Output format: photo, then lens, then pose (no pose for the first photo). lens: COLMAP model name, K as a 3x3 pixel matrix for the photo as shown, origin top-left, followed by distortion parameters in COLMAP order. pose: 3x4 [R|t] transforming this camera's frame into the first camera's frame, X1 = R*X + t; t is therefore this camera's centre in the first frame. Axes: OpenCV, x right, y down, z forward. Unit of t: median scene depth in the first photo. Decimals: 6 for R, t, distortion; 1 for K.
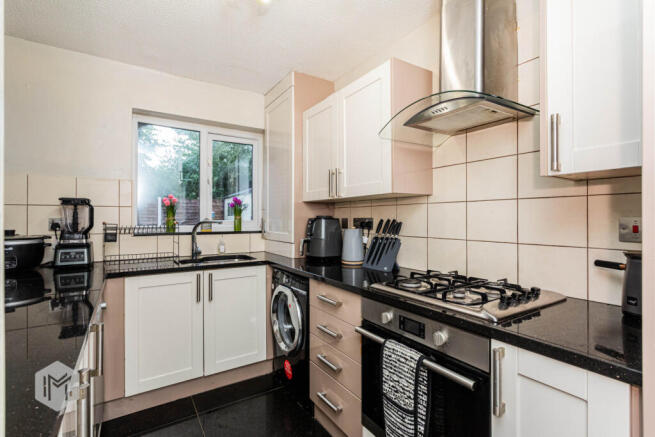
lens RADIAL K [[310.3, 0, 329.8], [0, 310.3, 216.1], [0, 0, 1]] dist [0.001087, 0.000445]
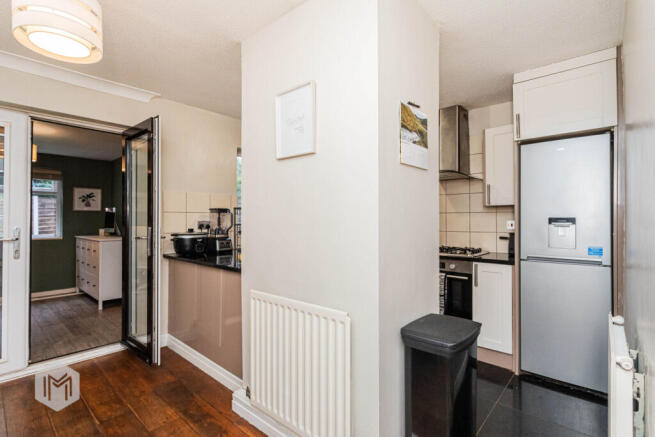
lens RADIAL K [[310.3, 0, 329.8], [0, 310.3, 216.1], [0, 0, 1]] dist [0.001087, 0.000445]
pose [[0.964071, 0.002271, 0.265635, -1.320565], [-0.001125, 0.999989, -0.004466, -0.020514], [-0.265642, 0.004006, 0.964063, -1.238970]]
